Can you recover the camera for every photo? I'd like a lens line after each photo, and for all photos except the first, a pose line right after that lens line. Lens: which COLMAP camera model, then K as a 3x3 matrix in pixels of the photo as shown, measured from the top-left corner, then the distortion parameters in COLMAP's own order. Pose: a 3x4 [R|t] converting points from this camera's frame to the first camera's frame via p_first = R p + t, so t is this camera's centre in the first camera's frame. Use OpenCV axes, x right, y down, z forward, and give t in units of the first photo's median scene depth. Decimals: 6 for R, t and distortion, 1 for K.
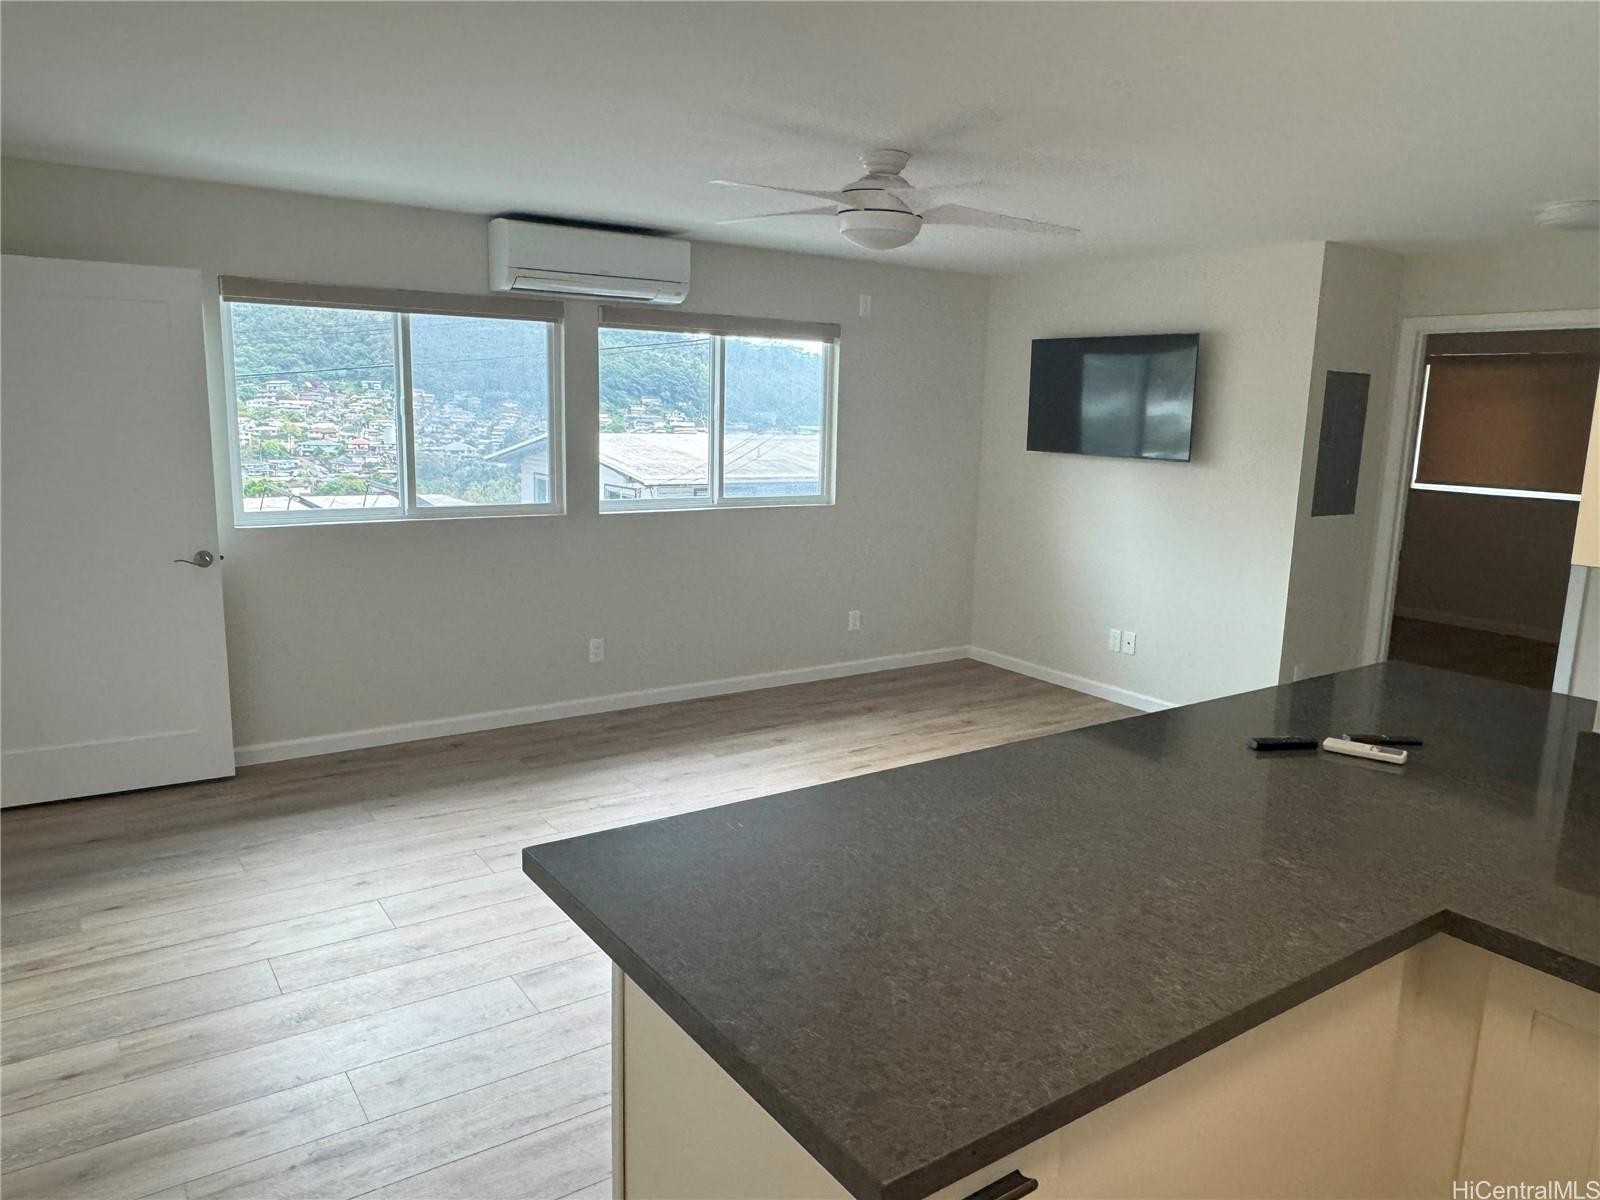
lens RADIAL K [[1080.8, 0, 800.0], [0, 1080.8, 600.0], [0, 0, 1]] dist [0.006561, 0.000883]
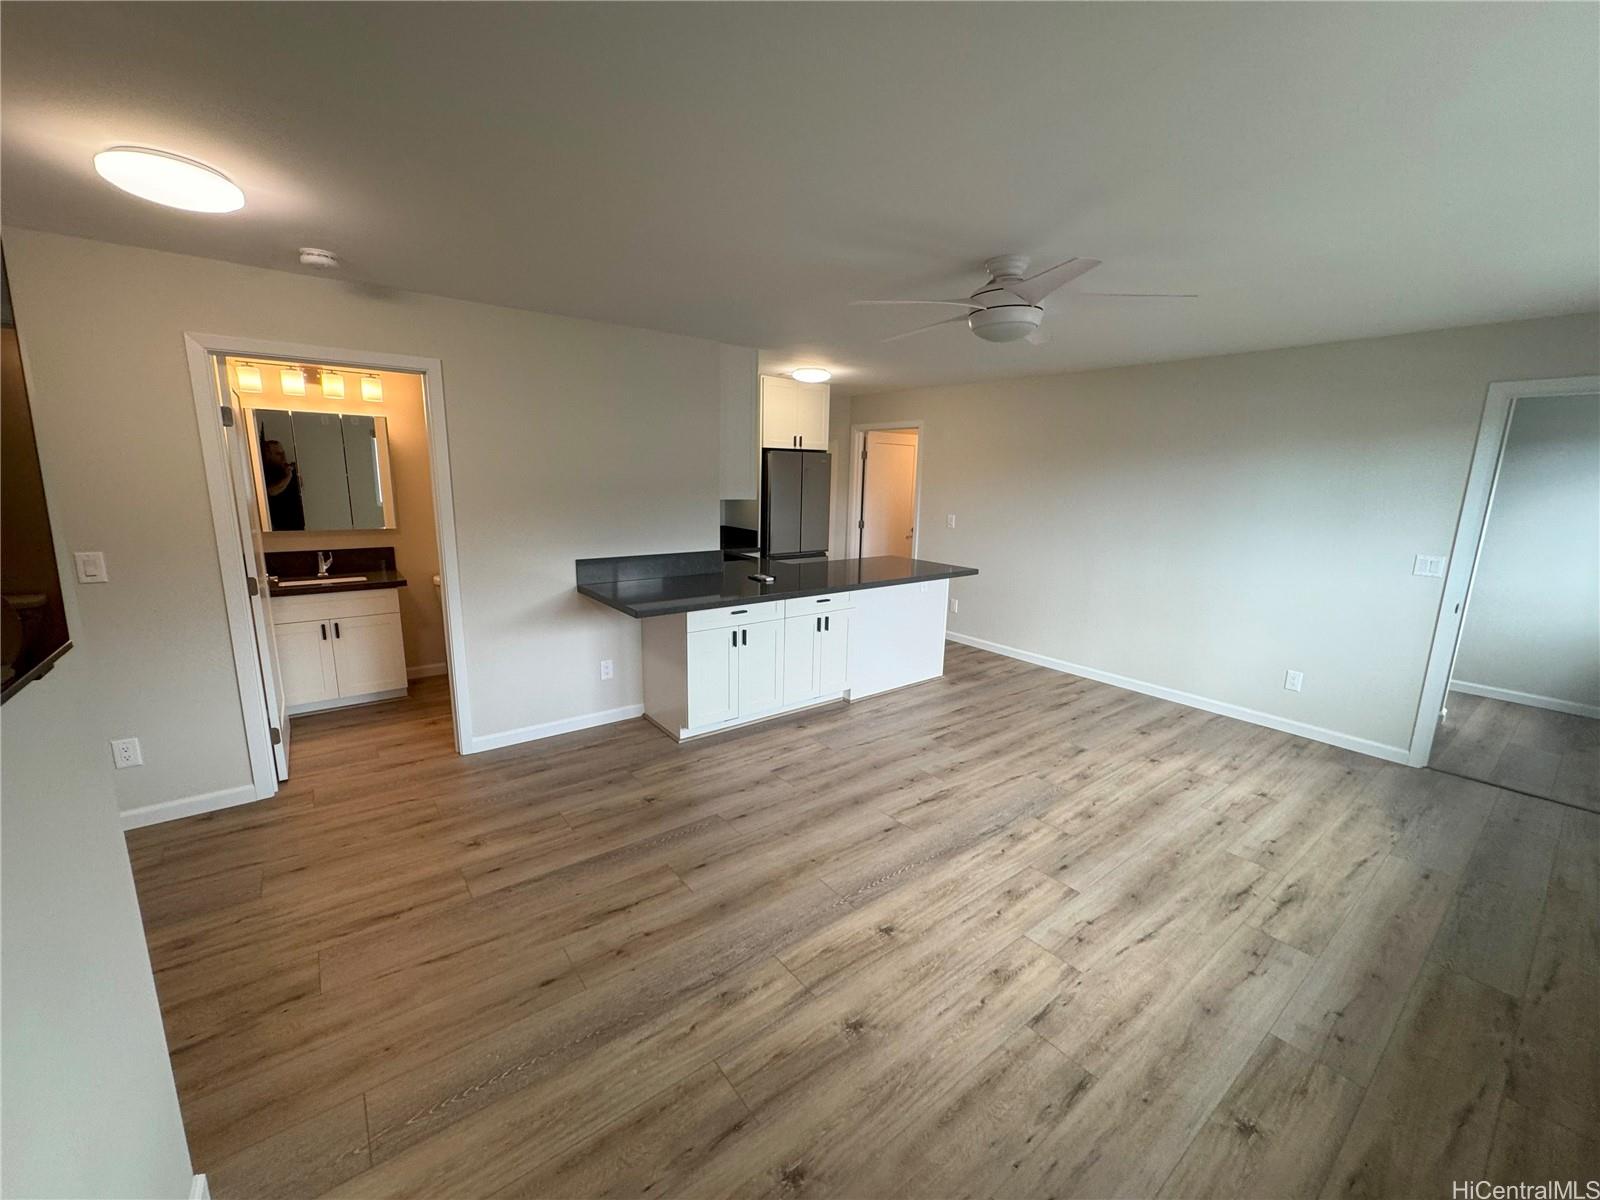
lens RADIAL K [[639.4, 0, 800.0], [0, 639.4, 600.0], [0, 0, 1]] dist [-0.001998, 0.000193]
pose [[-0.997850, -0.039739, -0.052120, 0.198965], [-0.056066, 0.929409, 0.364768, -0.184944], [0.033946, 0.366905, -0.929639, 1.066481]]
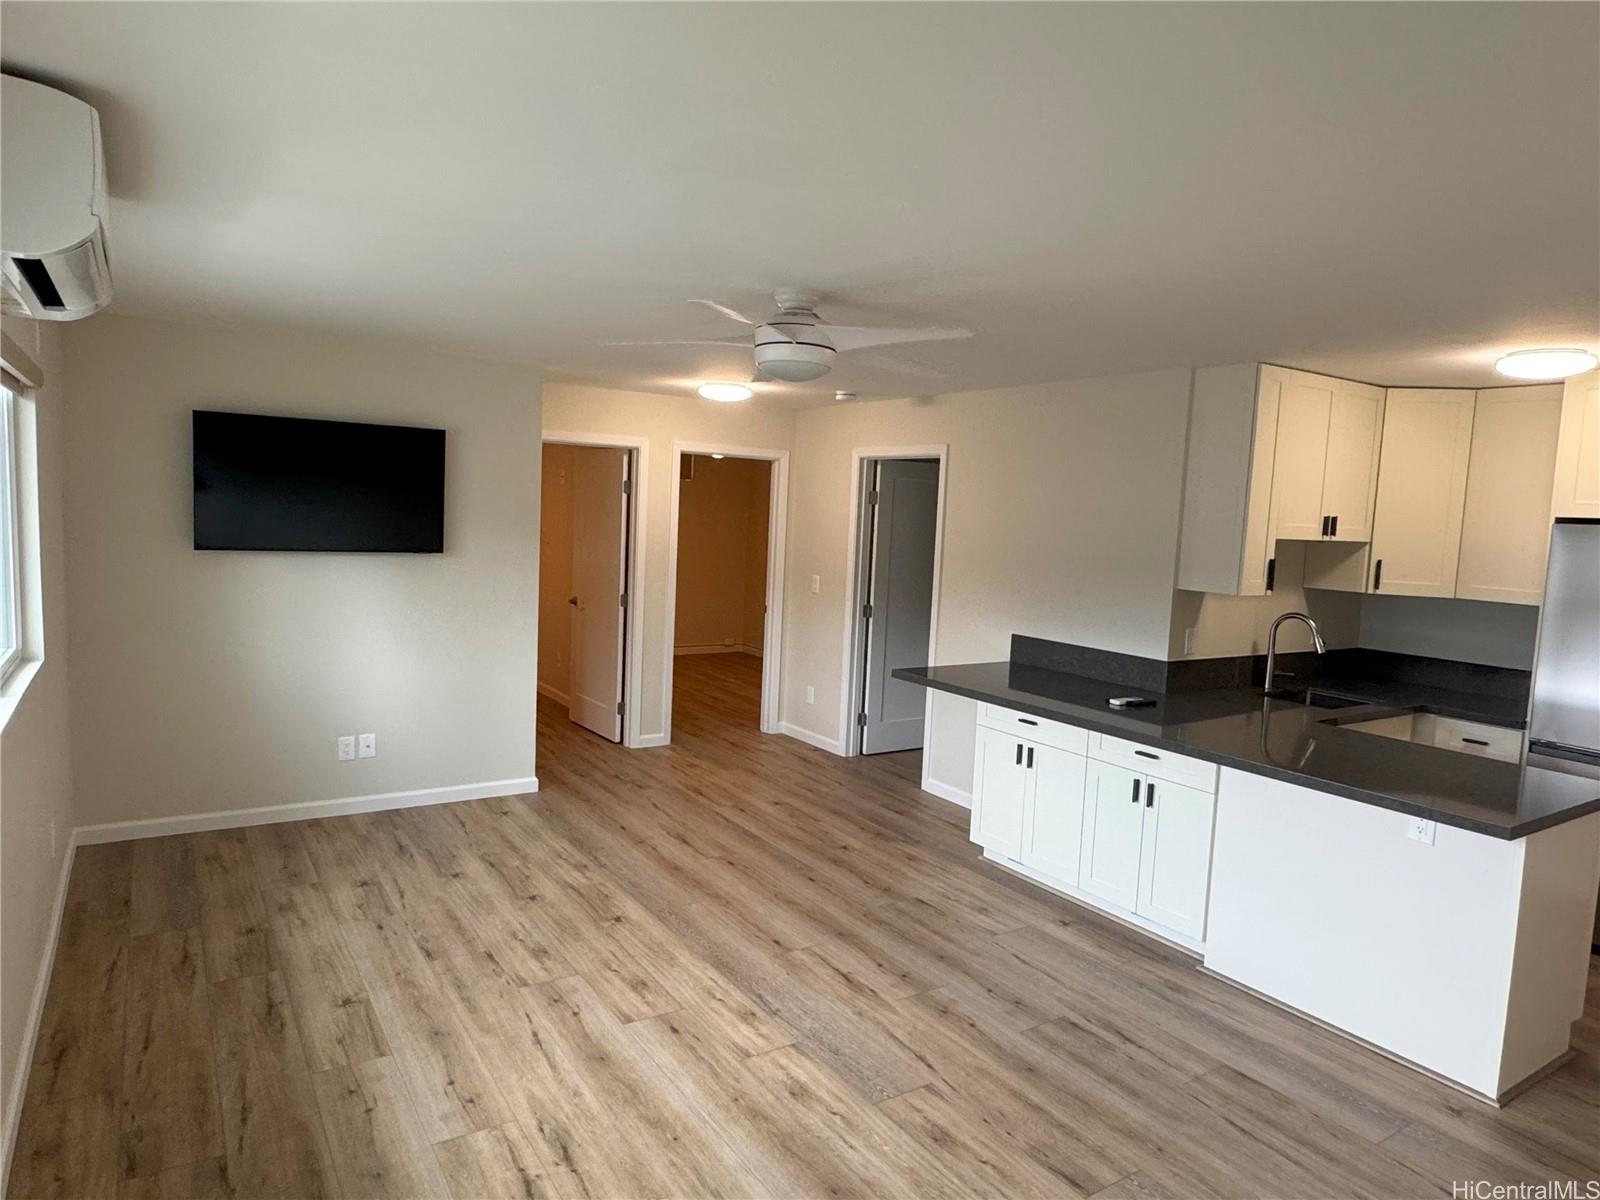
lens RADIAL K [[981.2, 0, 800.0], [0, 981.2, 600.0], [0, 0, 1]] dist [-0.003054, 0.001067]
pose [[0.033108, -0.119120, 0.992328, -0.533920], [0.132841, 0.984587, 0.113758, -0.137607], [-0.990584, 0.128056, 0.048422, 0.589331]]
